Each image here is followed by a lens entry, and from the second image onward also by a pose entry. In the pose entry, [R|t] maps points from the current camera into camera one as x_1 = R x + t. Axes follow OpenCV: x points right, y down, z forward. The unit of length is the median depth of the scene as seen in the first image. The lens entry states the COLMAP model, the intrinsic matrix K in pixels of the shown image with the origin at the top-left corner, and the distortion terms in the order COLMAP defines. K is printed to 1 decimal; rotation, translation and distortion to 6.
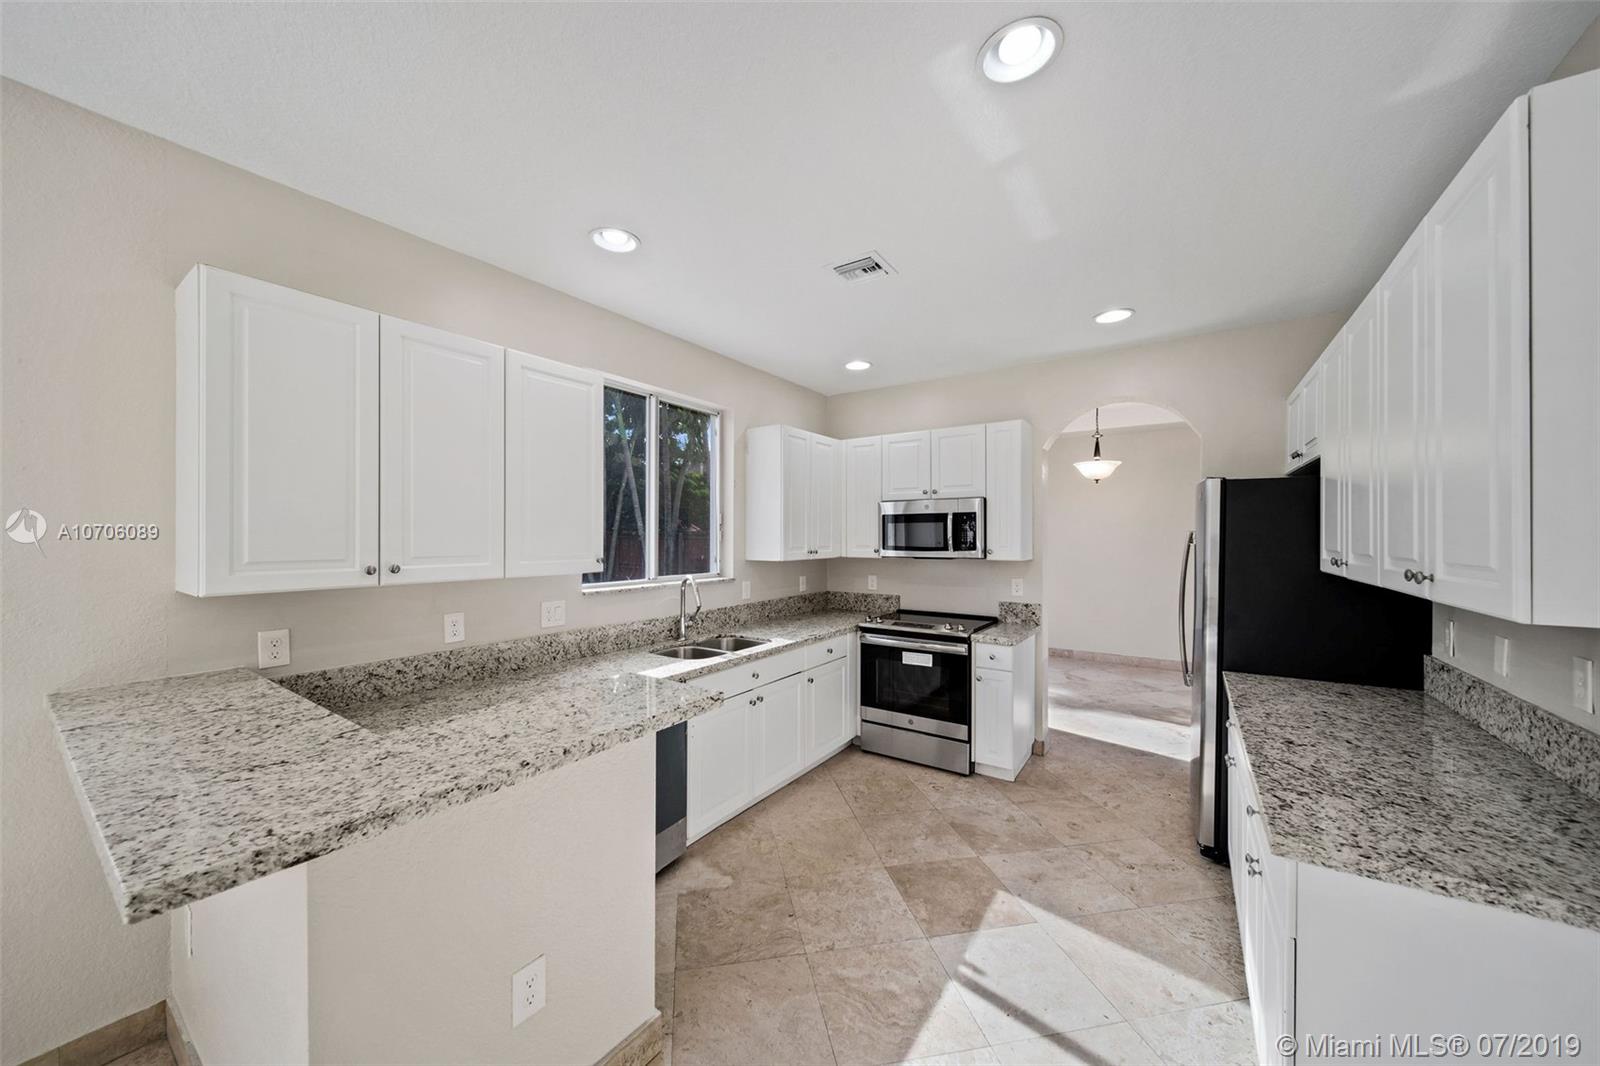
lens RADIAL K [[564.4, 0, 796.5], [0, 564.4, 538.5], [0, 0, 1]] dist [0.001243, -0.001385]
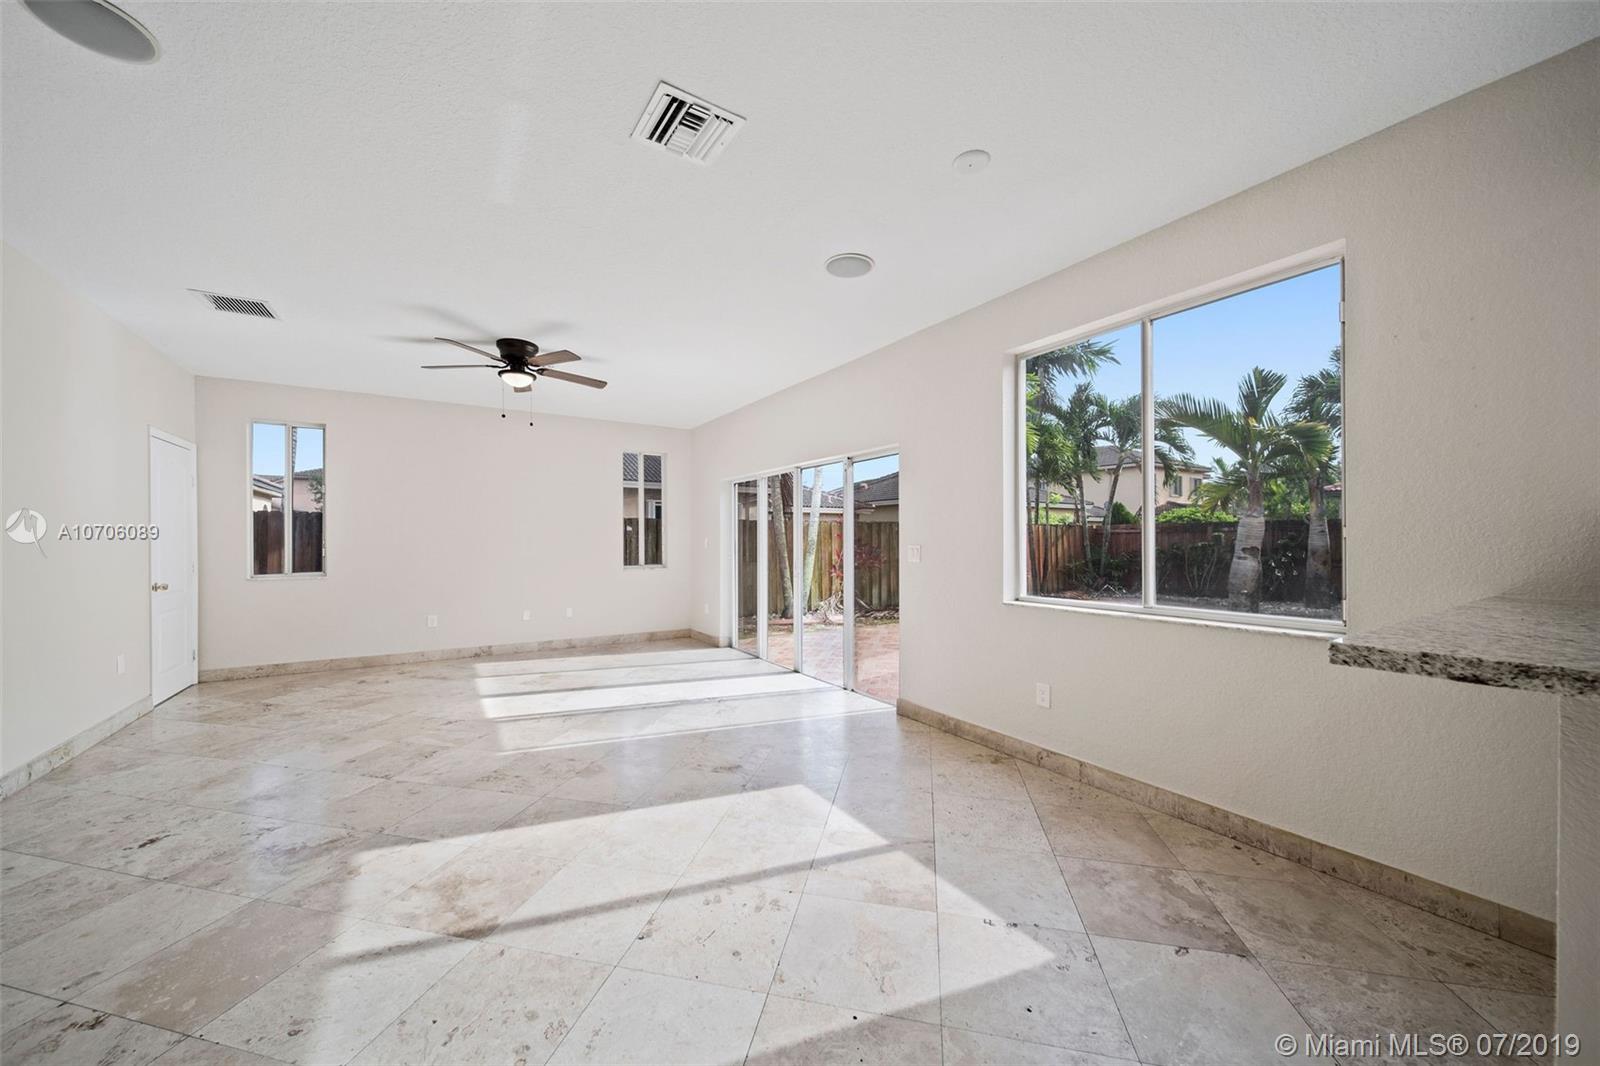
lens RADIAL K [[564.4, 0, 786.1], [0, 564.4, 537.8], [0, 0, 1]] dist [0.001243, -0.001385]
pose [[-0.397895, -0.001267, -0.917430, 0.142989], [-0.001293, 0.999999, -0.000820, 0.069703], [0.917430, 0.000860, -0.397897, 0.054039]]
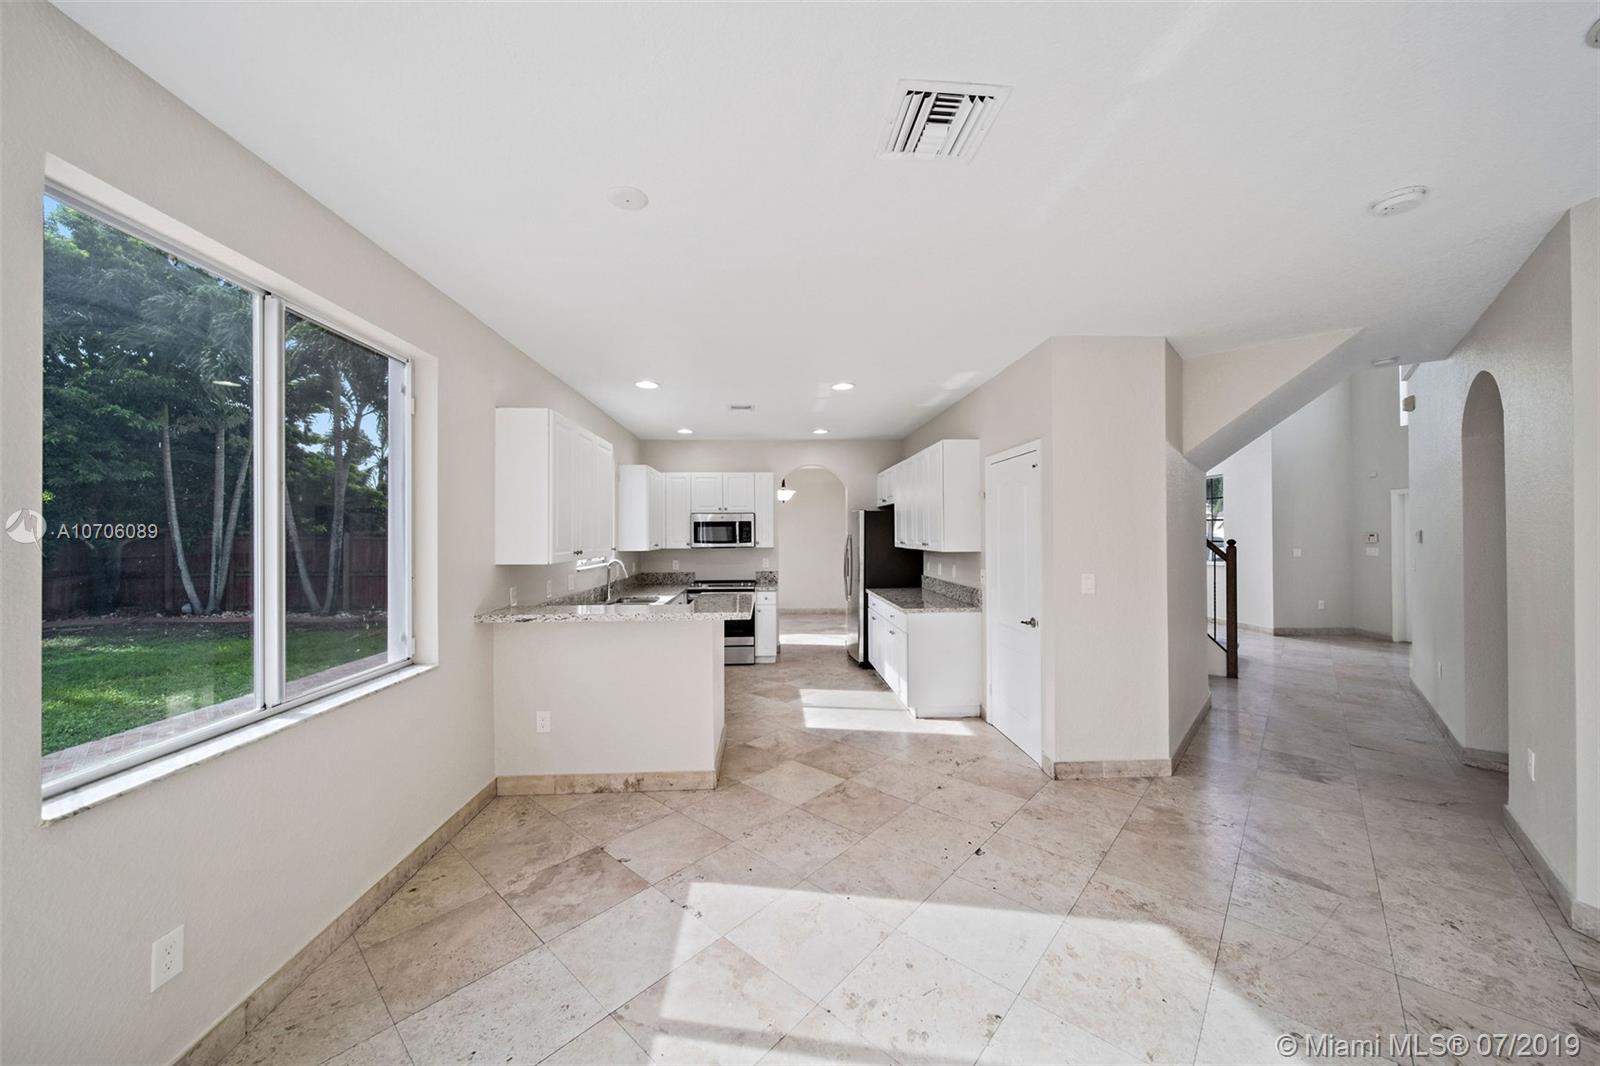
lens RADIAL K [[564.4, 0, 790.0], [0, 564.4, 530.3], [0, 0, 1]] dist [0.001243, -0.001385]
pose [[0.799525, -0.001011, 0.600632, -0.711669], [0.008642, 0.999914, -0.009822, 0.001151], [-0.600571, 0.013044, 0.799465, -0.556112]]
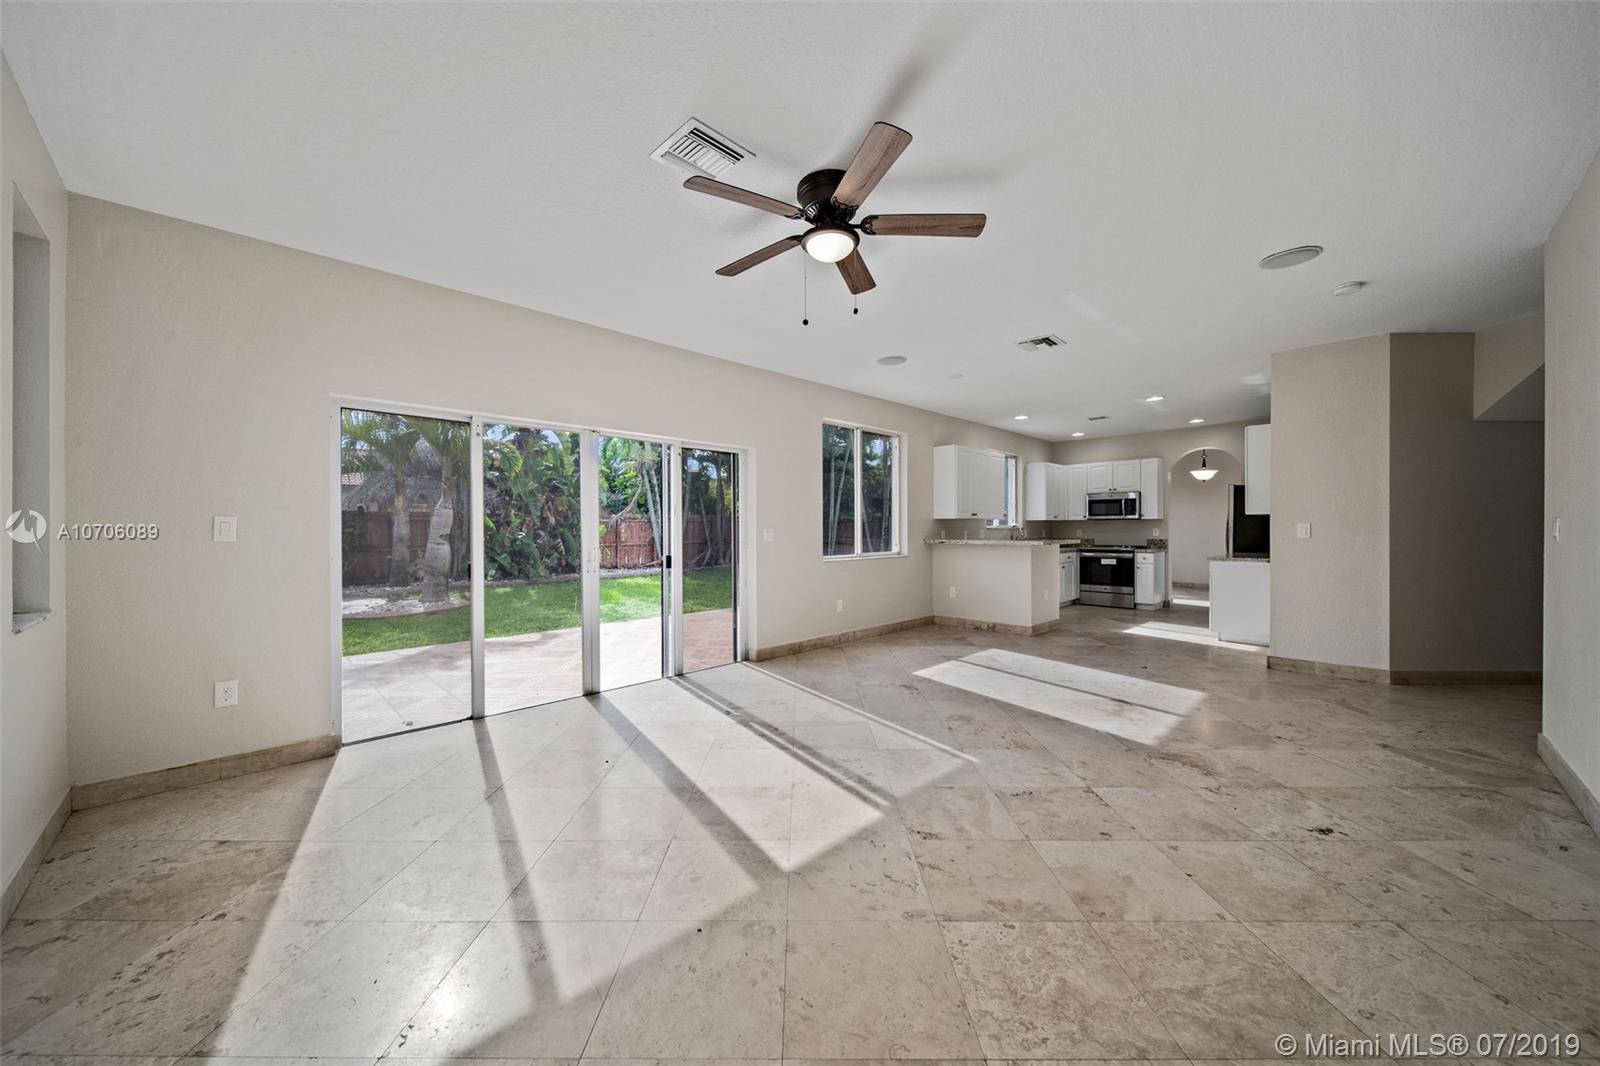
lens RADIAL K [[564.4, 0, 794.7], [0, 564.4, 529.5], [0, 0, 1]] dist [0.001243, -0.001385]
pose [[0.979873, -0.001528, -0.199617, -0.624350], [0.001517, 0.999999, -0.000210, 0.084066], [0.199617, -0.000097, 0.979874, -1.633356]]
